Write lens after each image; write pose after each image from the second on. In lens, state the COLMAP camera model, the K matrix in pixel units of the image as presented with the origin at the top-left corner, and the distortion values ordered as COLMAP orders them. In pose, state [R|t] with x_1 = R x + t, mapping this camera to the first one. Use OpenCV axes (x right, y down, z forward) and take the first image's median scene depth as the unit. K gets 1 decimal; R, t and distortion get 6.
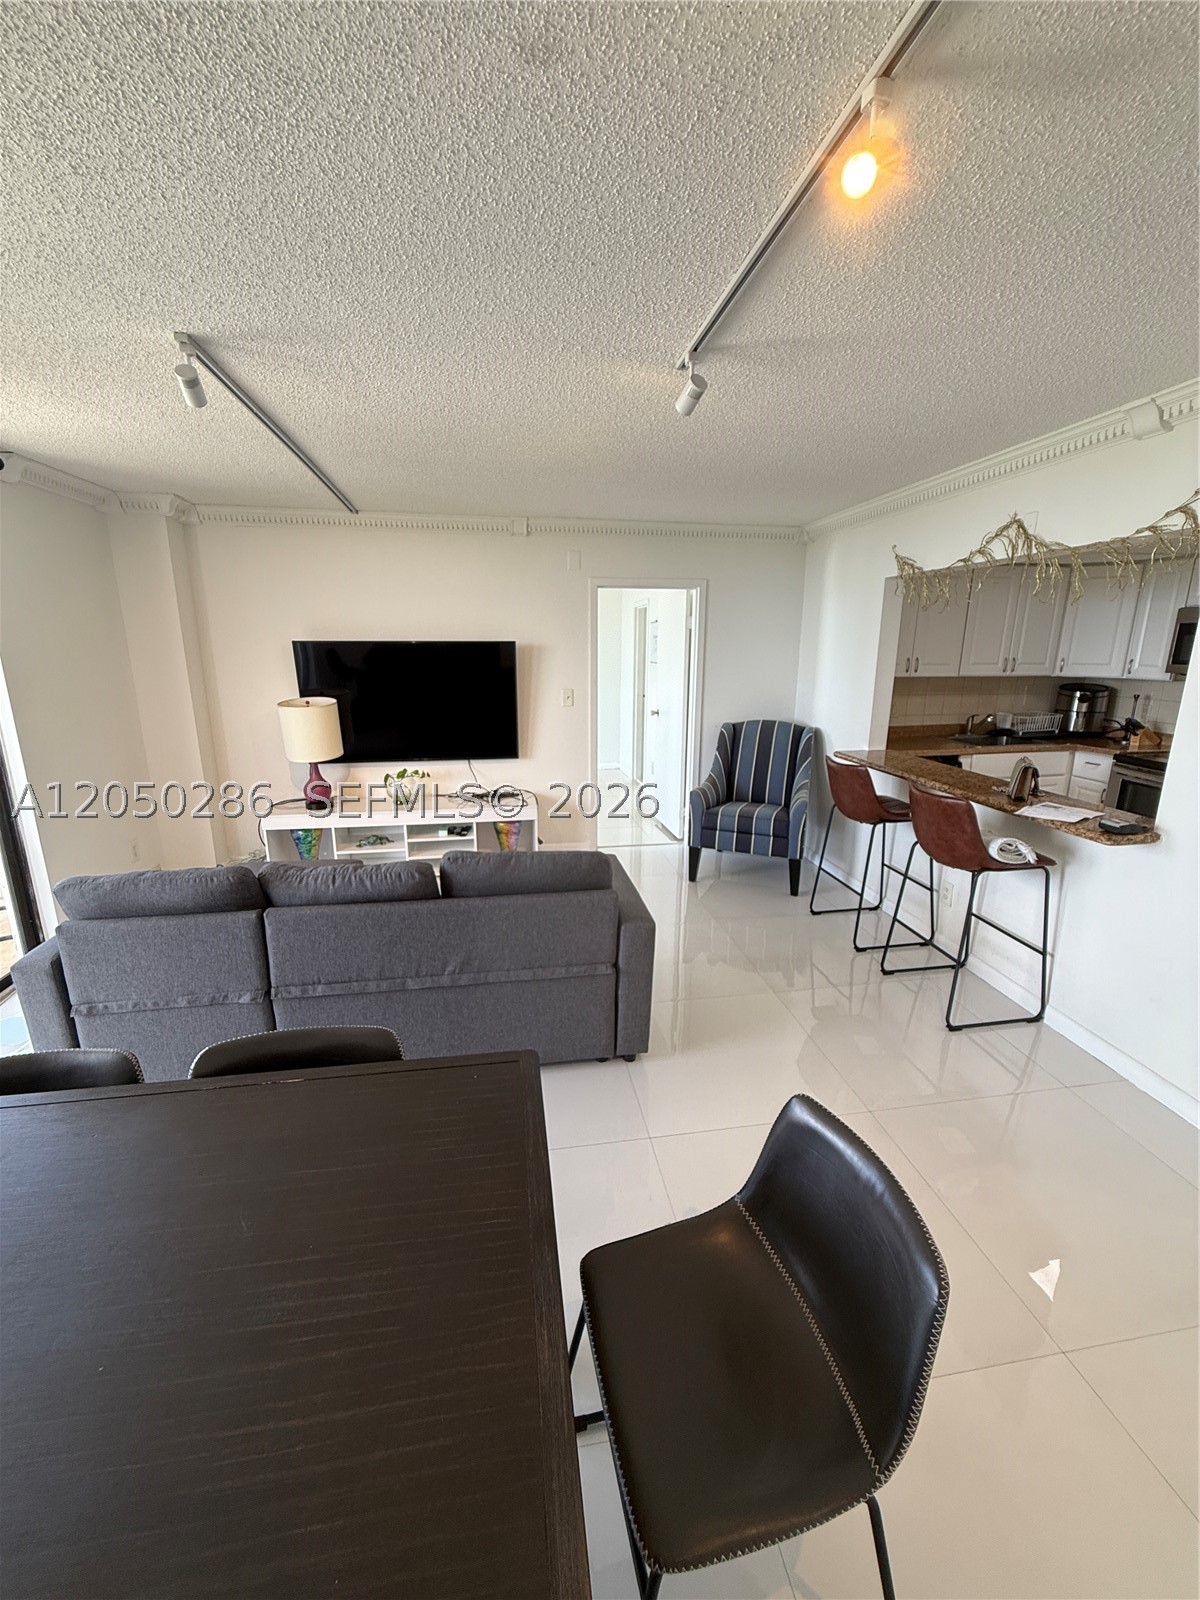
lens RADIAL K [[637.6, 0, 596.7], [0, 637.6, 798.9], [0, 0, 1]] dist [0.000260, -0.000048]
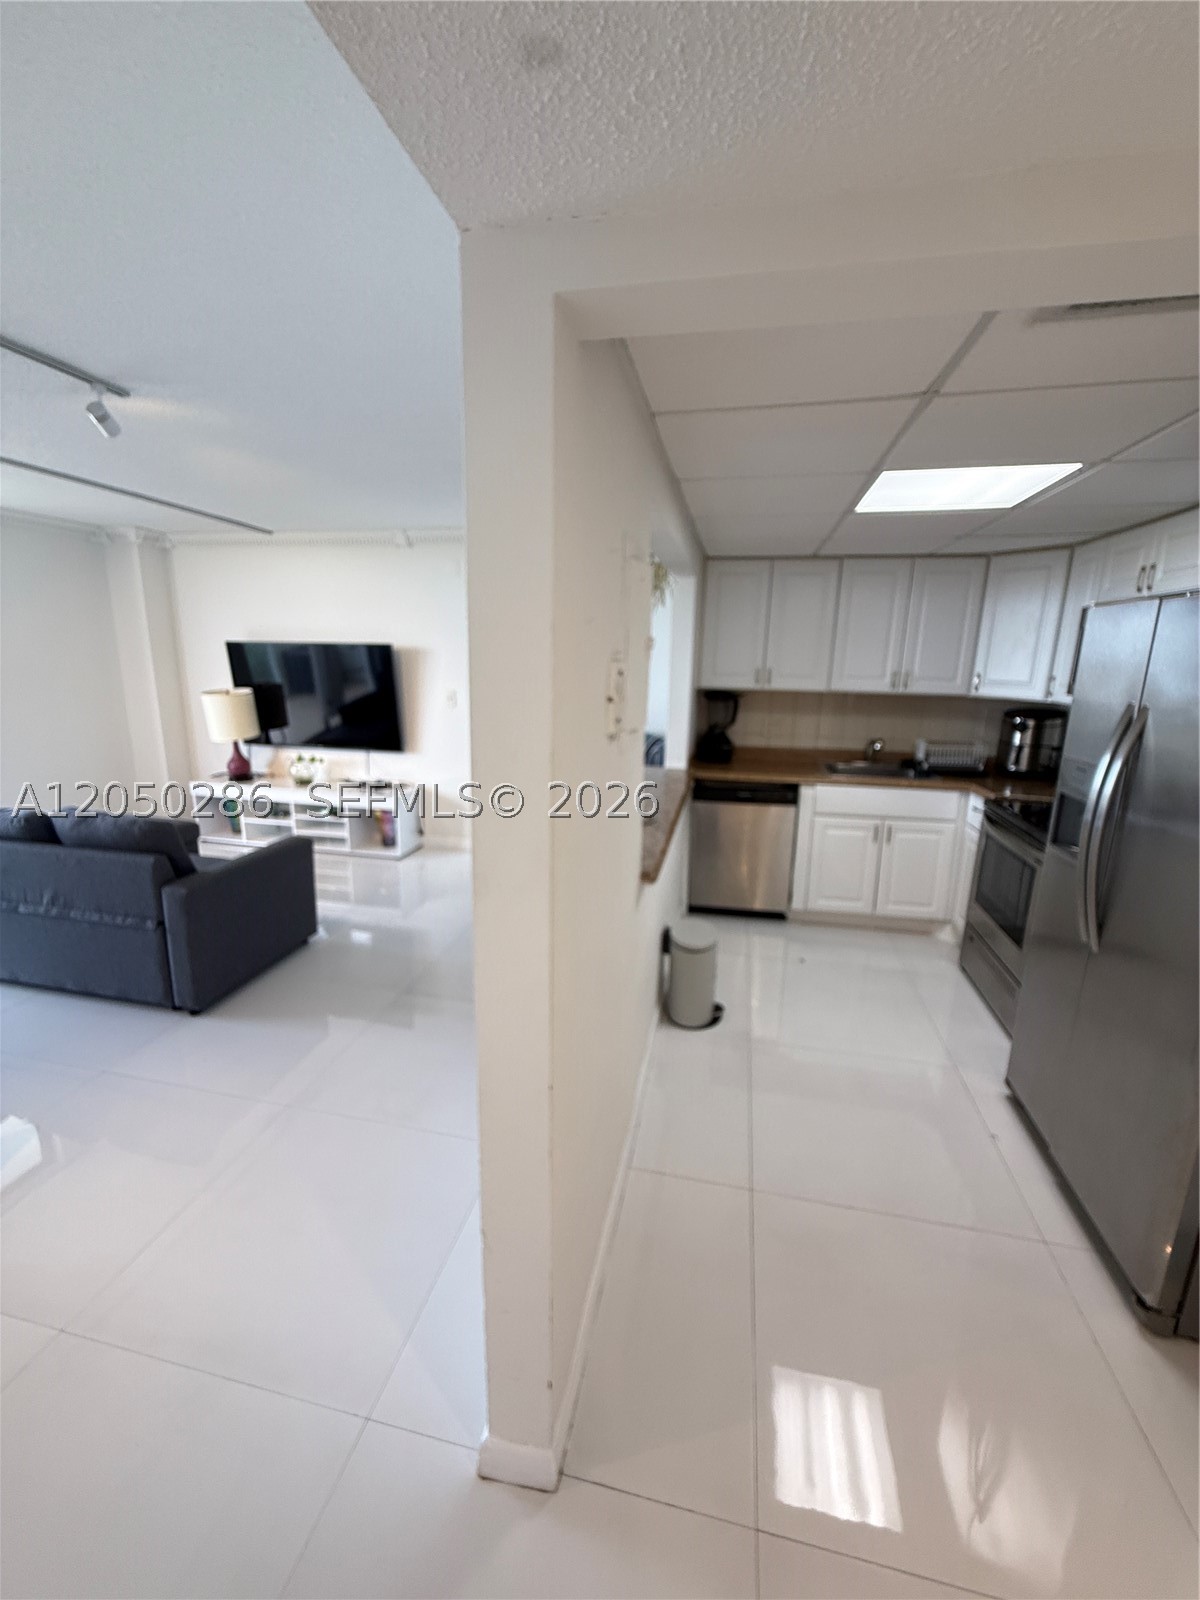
lens RADIAL K [[648.4, 0, 598.1], [0, 648.4, 799.9], [0, 0, 1]] dist [-0.000321, -0.000137]
pose [[0.931034, 0.095655, -0.352174, 0.614143], [-0.102384, 0.994745, -0.000482, -0.018651], [0.350277, 0.036506, 0.935934, 0.101457]]
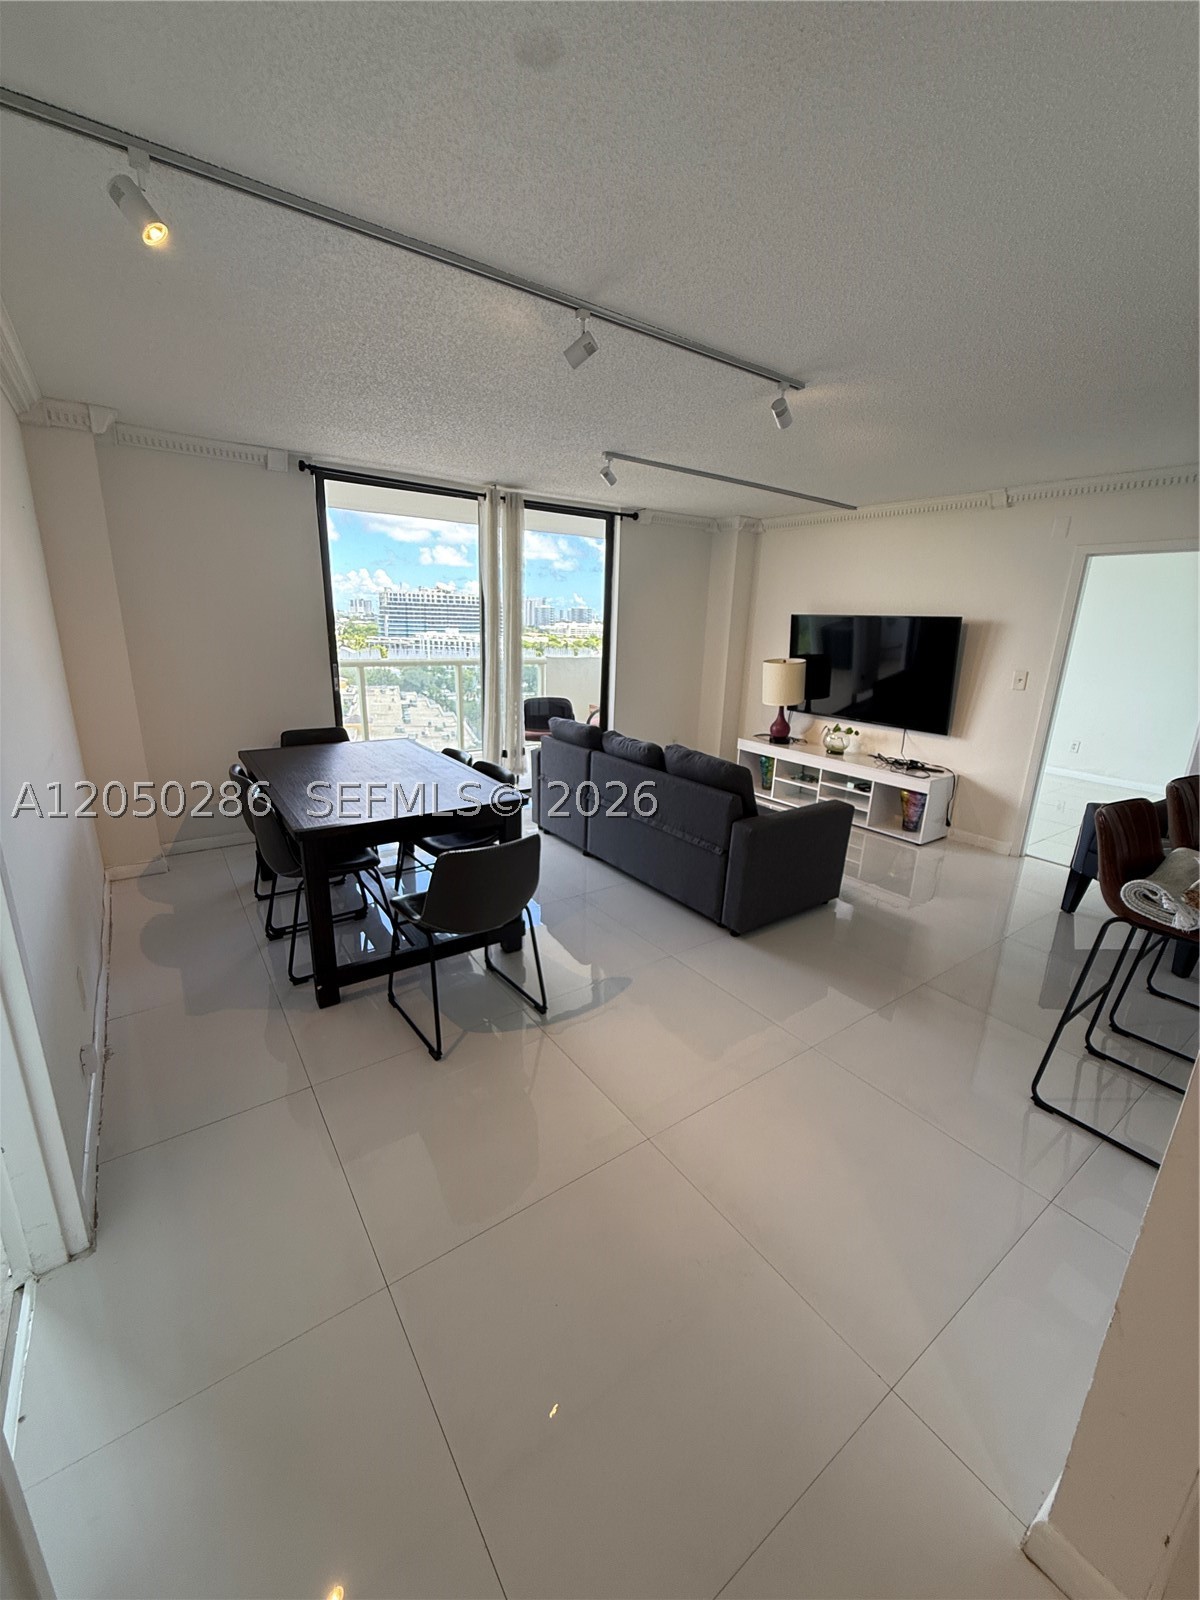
lens RADIAL K [[638.6, 0, 596.3], [0, 638.6, 798.8], [0, 0, 1]] dist [0.001118, -0.000169]
pose [[0.440068, 0.254773, -0.861064, 0.558418], [-0.240509, 0.957313, 0.160334, 0.003428], [0.865156, 0.136536, 0.482558, 0.057041]]
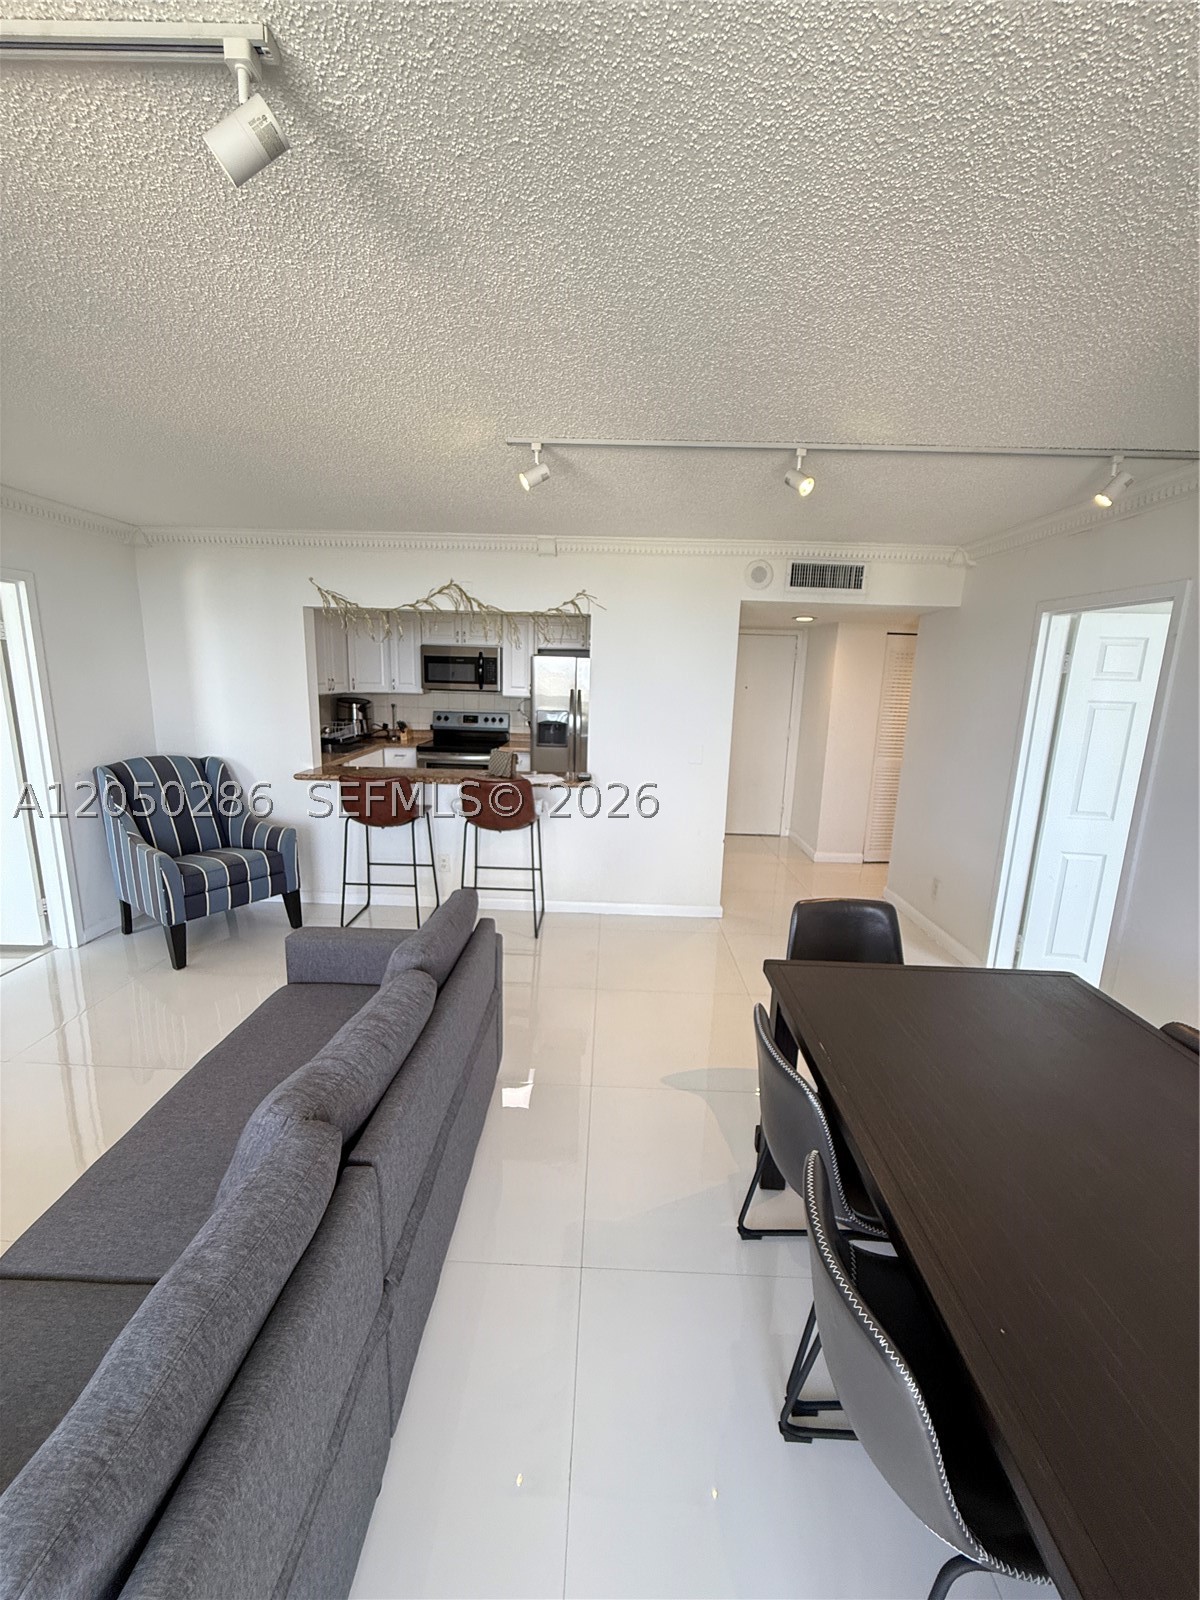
lens RADIAL K [[637.6, 0, 596.7], [0, 637.6, 798.9], [0, 0, 1]] dist [0.000260, -0.000048]
pose [[0.181003, -0.191333, 0.964692, -0.470729], [0.208219, 0.966113, 0.152547, -0.084173], [-0.961188, 0.173255, 0.214708, 0.311047]]
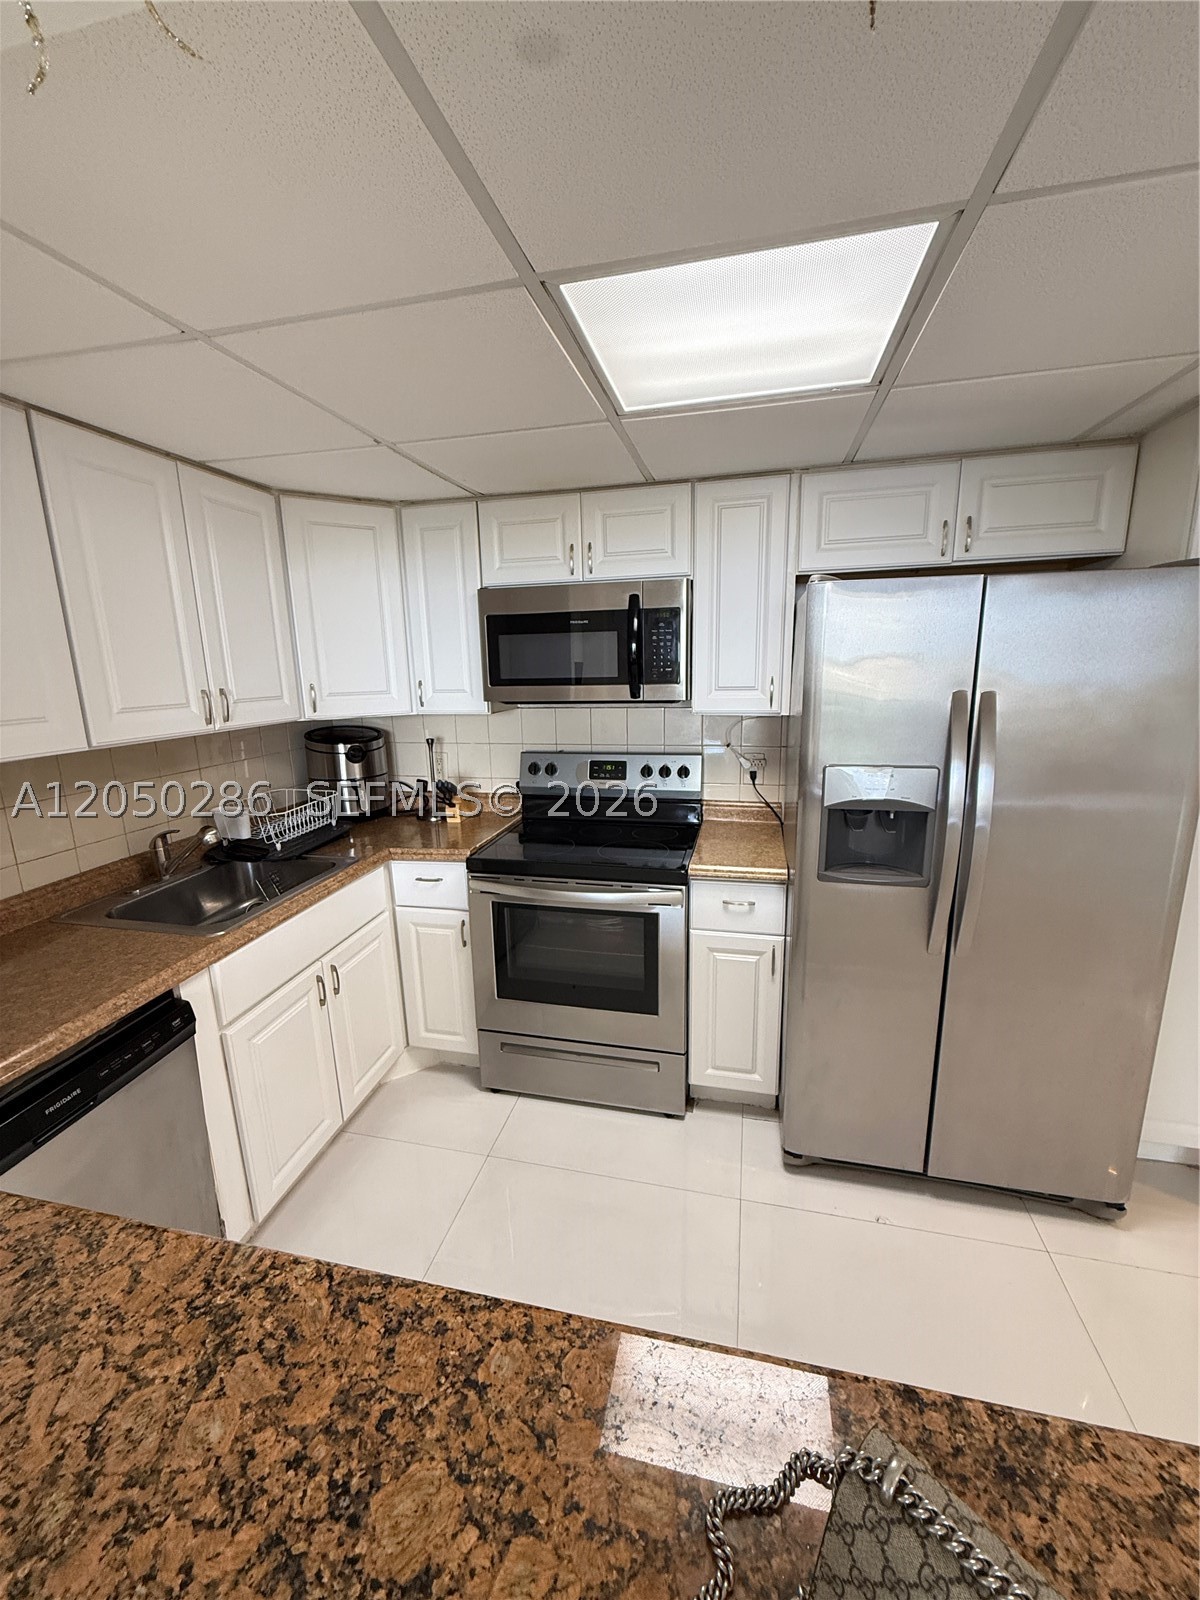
lens RADIAL K [[637.6, 0, 596.7], [0, 637.6, 798.9], [0, 0, 1]] dist [0.000260, -0.000048]
pose [[0.381549, -0.207232, 0.900819, 0.363513], [0.243641, 0.962629, 0.118255, -0.144423], [-0.891661, 0.174356, 0.417781, 0.632041]]
